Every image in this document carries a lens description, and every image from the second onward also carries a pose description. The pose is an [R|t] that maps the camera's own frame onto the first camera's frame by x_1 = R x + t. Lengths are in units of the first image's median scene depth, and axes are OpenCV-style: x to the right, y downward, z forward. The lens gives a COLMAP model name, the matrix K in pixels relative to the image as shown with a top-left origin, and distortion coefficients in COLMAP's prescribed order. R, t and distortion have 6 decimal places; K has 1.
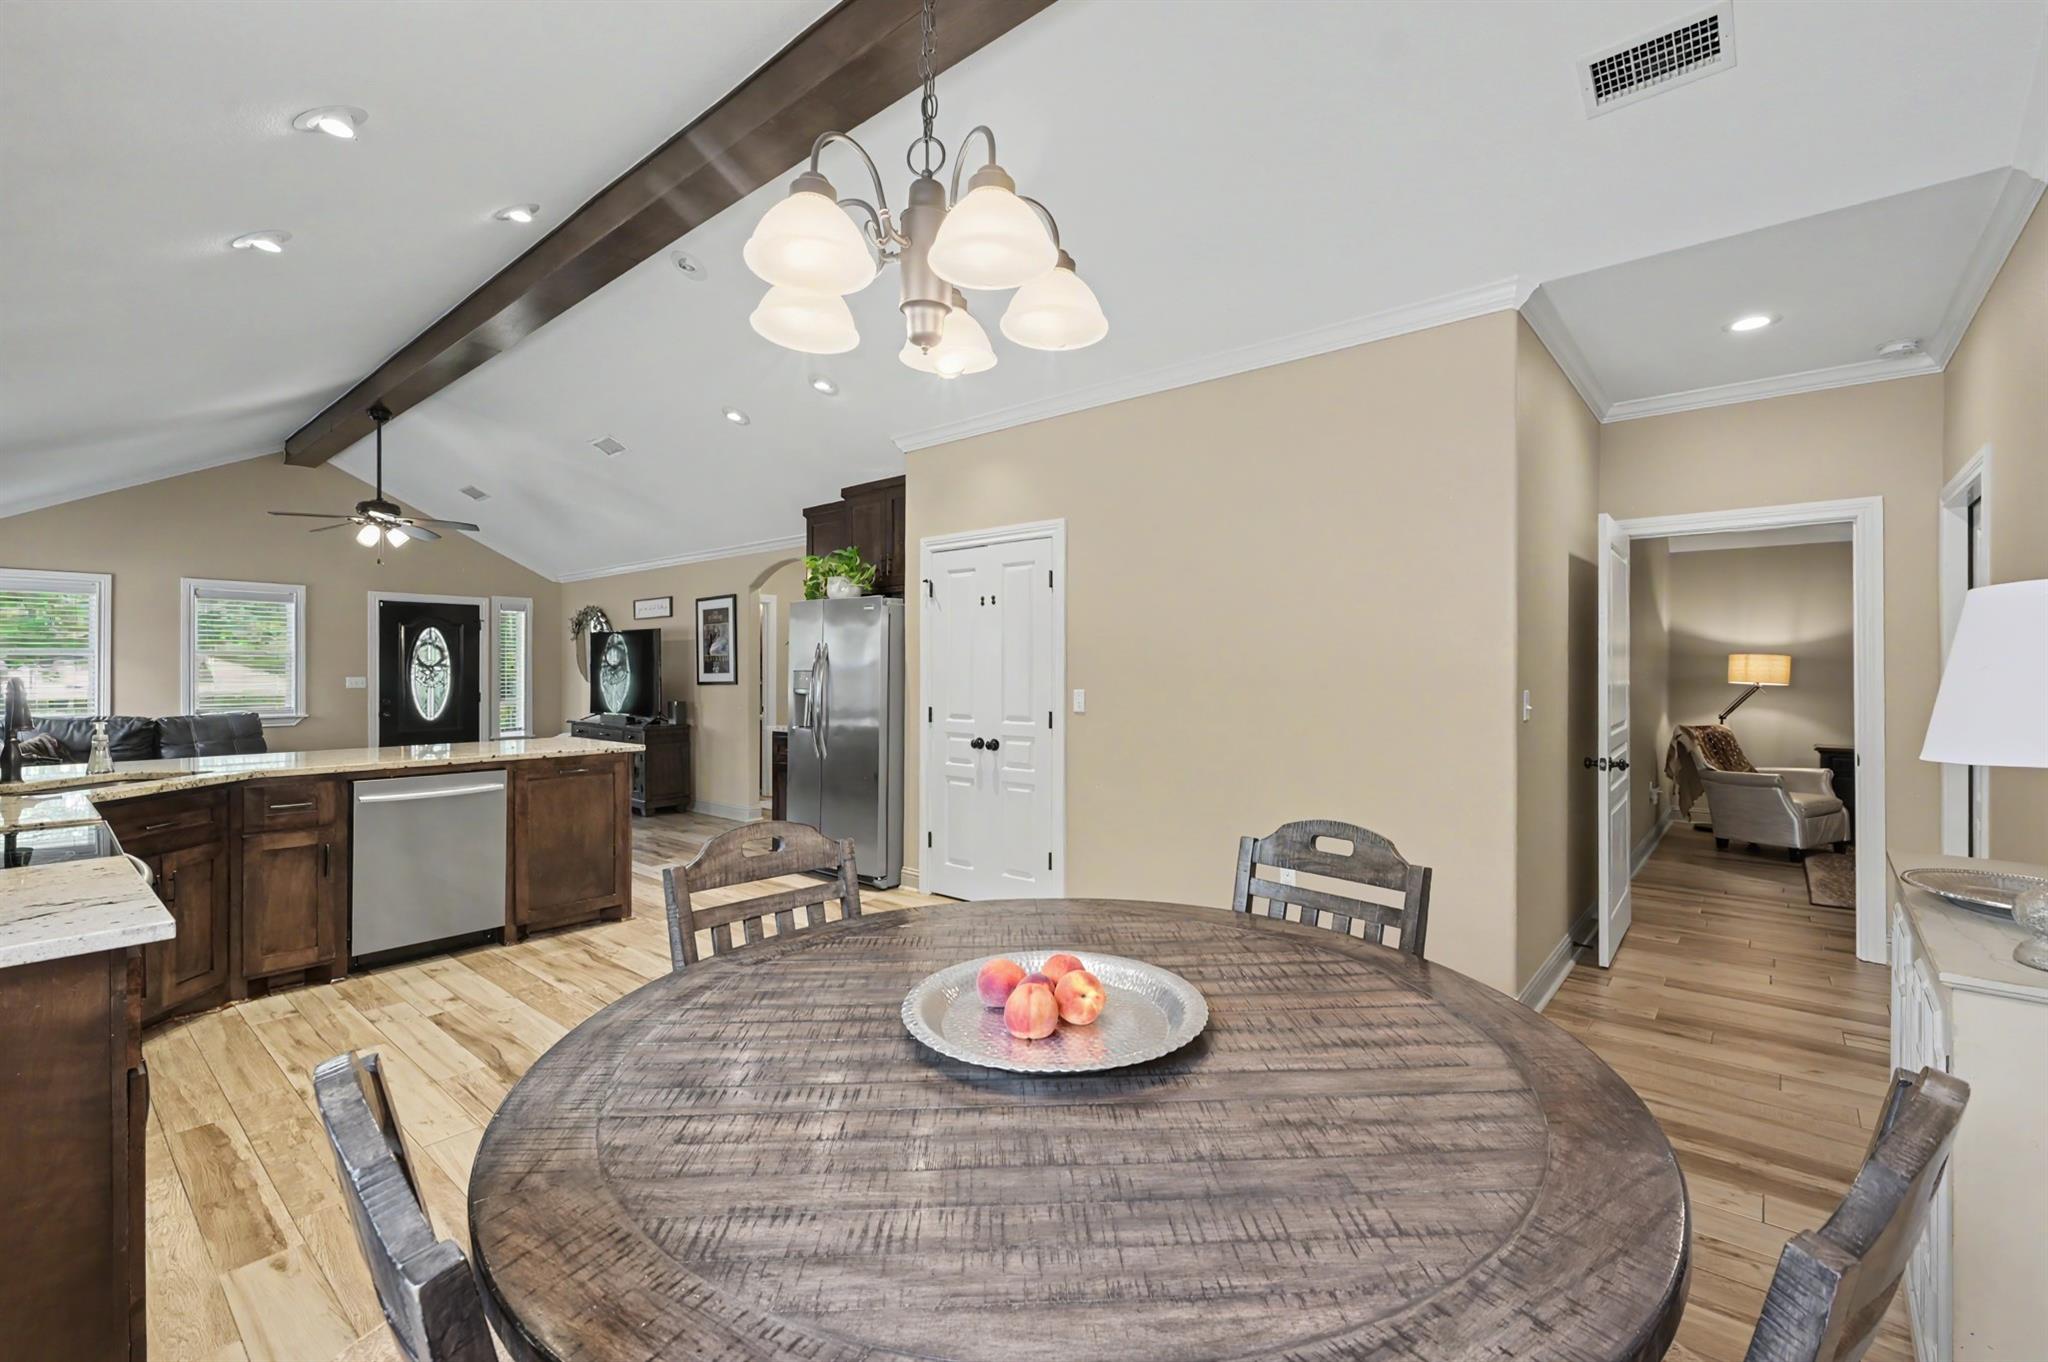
lens RADIAL K [[874.1, 0, 1032.9], [0, 874.1, 670.0], [0, 0, 1]] dist [-0.006498, 0.002653]
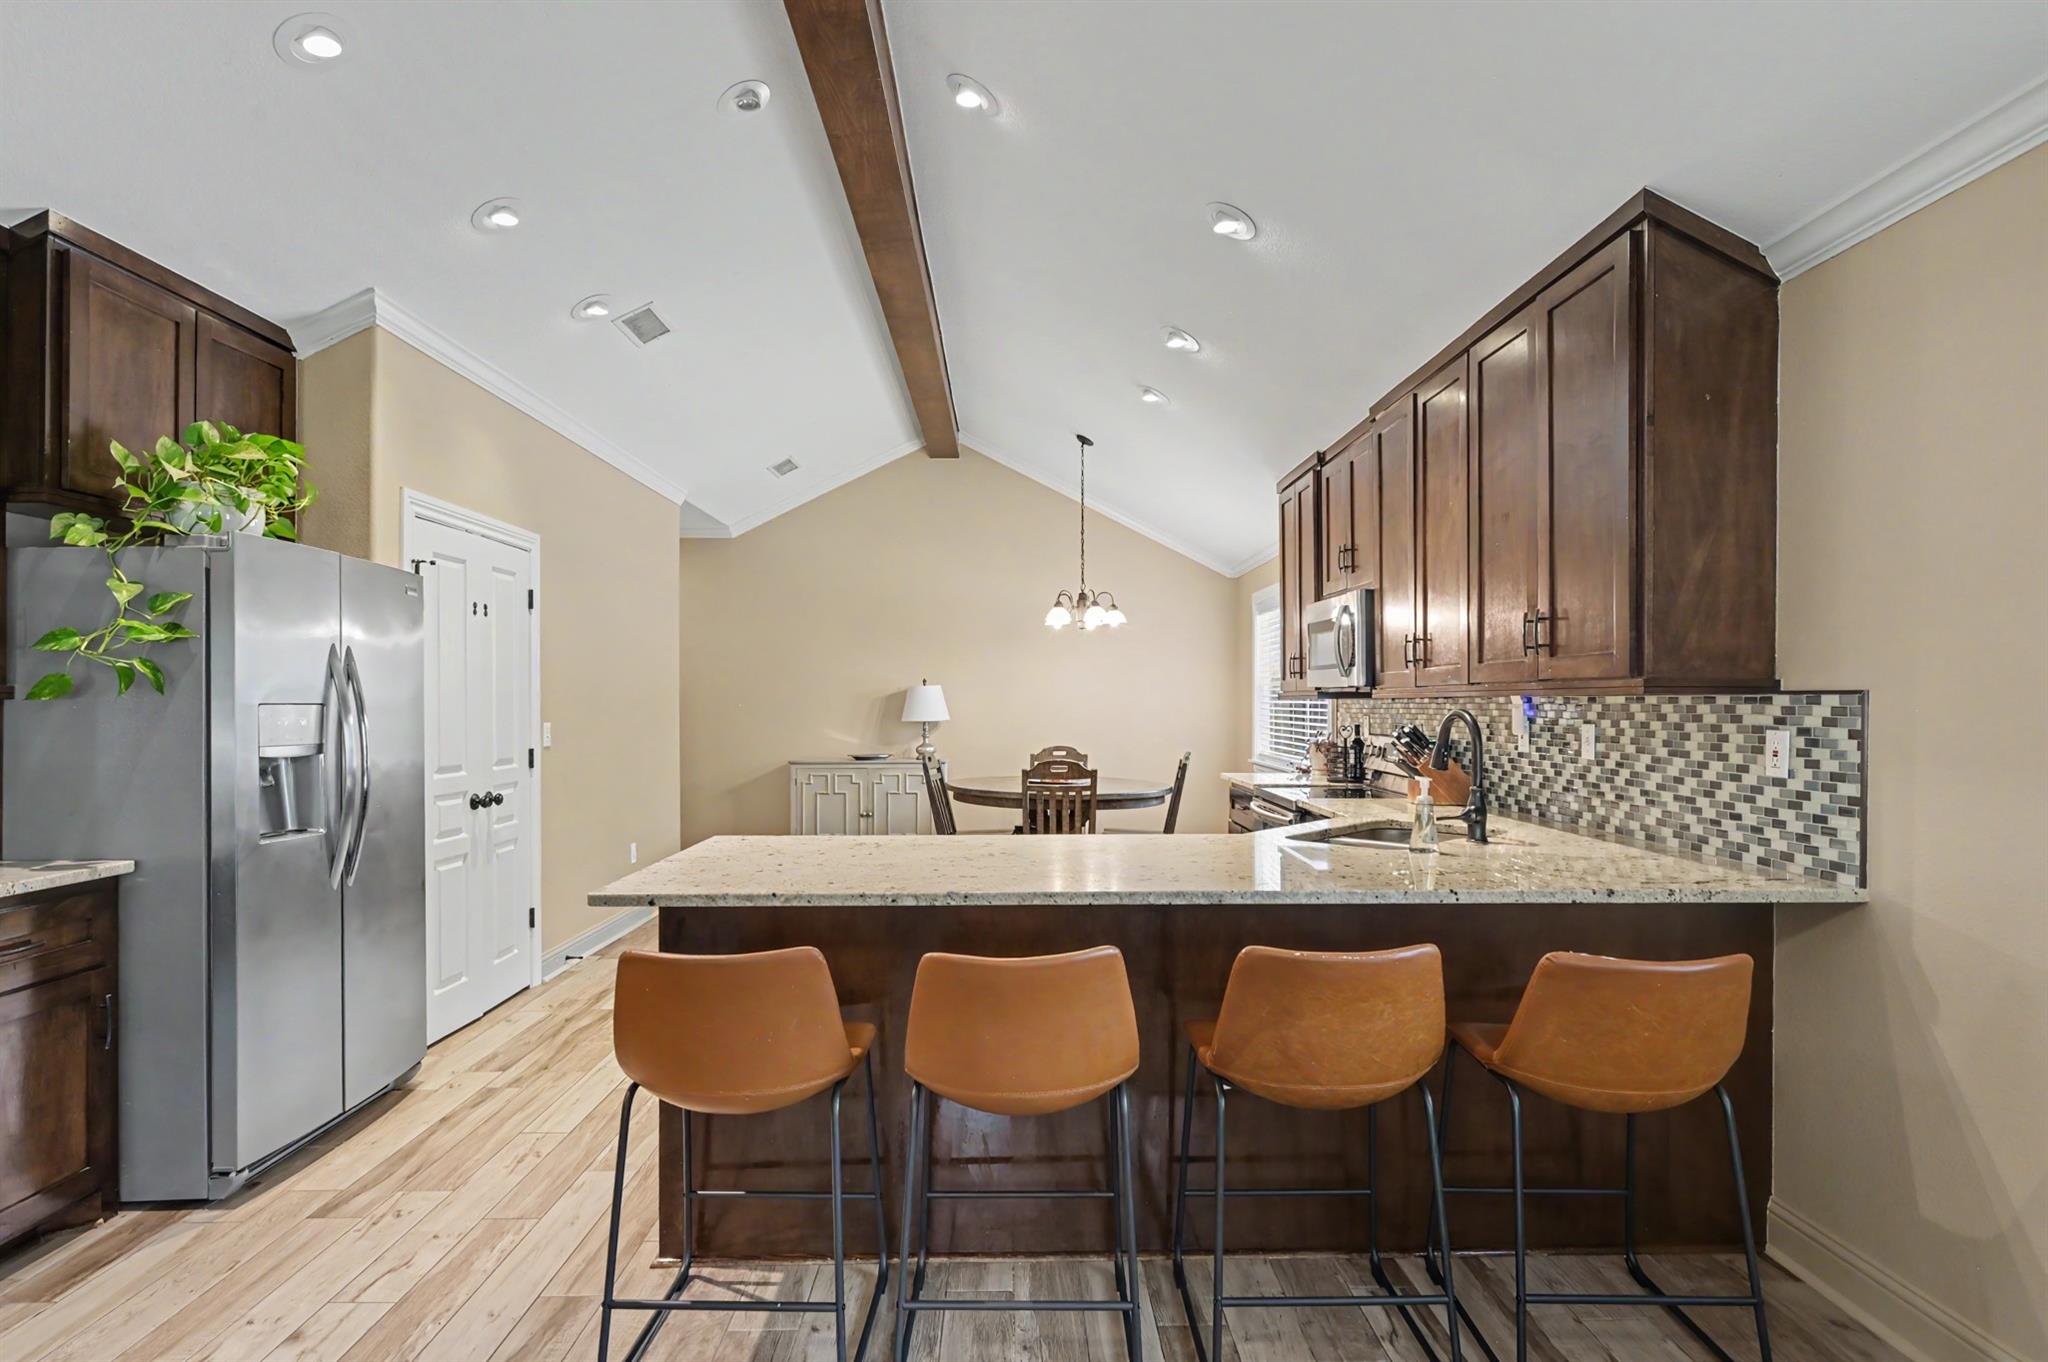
lens RADIAL K [[1032.5, 0, 1027.6], [0, 1032.5, 693.0], [0, 0, 1]] dist [-0.002942, -0.000913]
pose [[-0.656705, 0.007487, 0.754110, -0.765931], [0.000748, 0.999957, -0.009276, 0.000842], [-0.754147, -0.005527, -0.656682, 0.914496]]
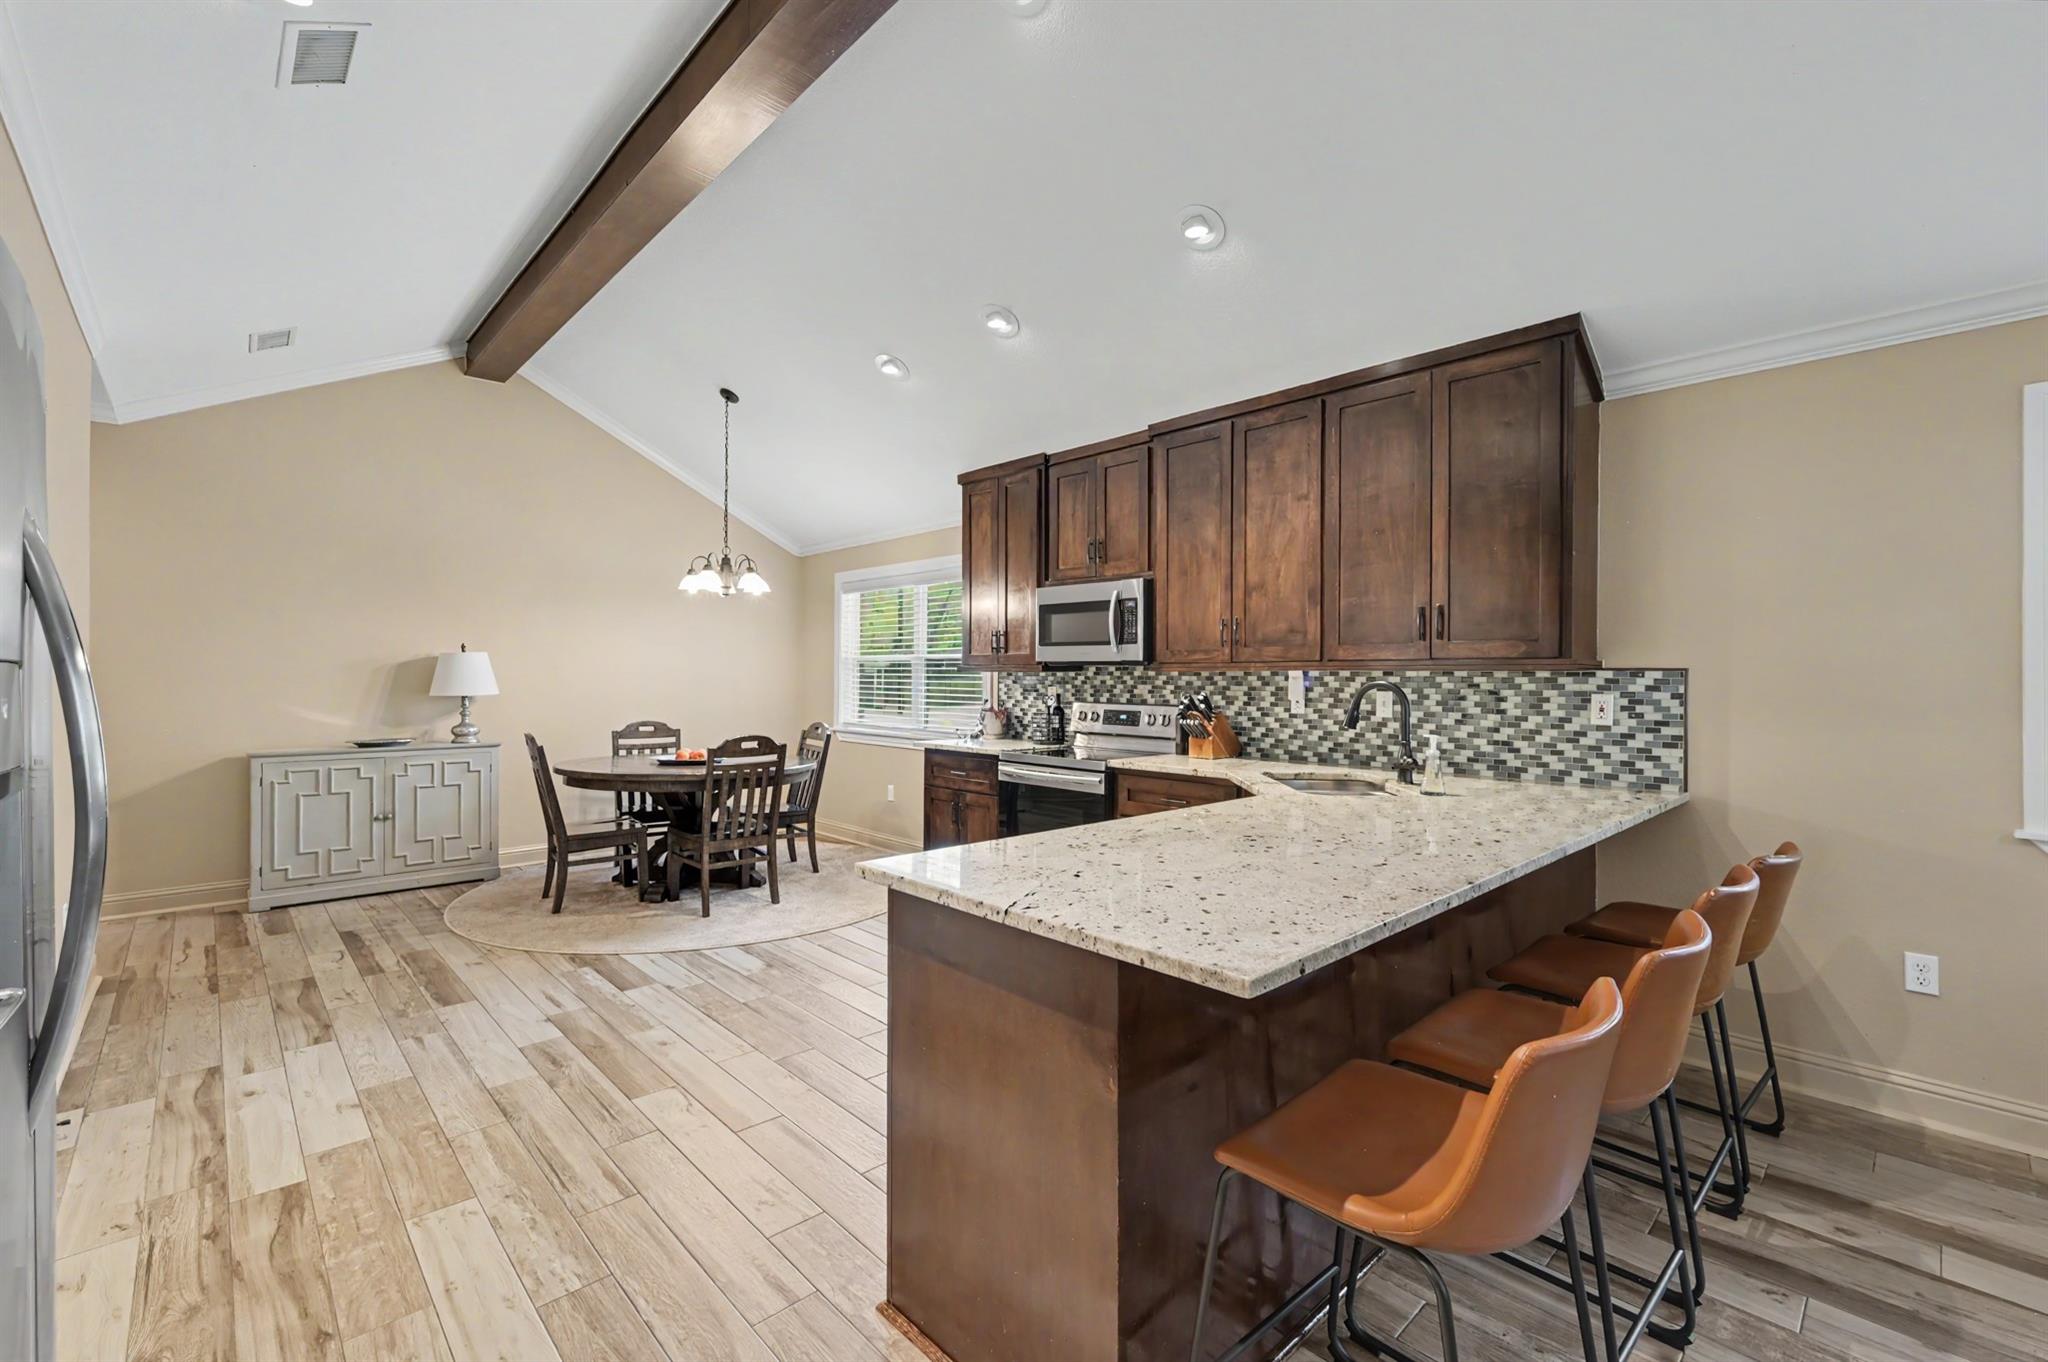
lens RADIAL K [[874.1, 0, 1029.4], [0, 874.1, 673.1], [0, 0, 1]] dist [-0.006498, 0.002653]
pose [[-0.993270, -0.002467, 0.115798, -0.402875], [-0.002777, 0.999993, -0.002515, 0.001597], [-0.115791, -0.002819, -0.993270, 0.978131]]
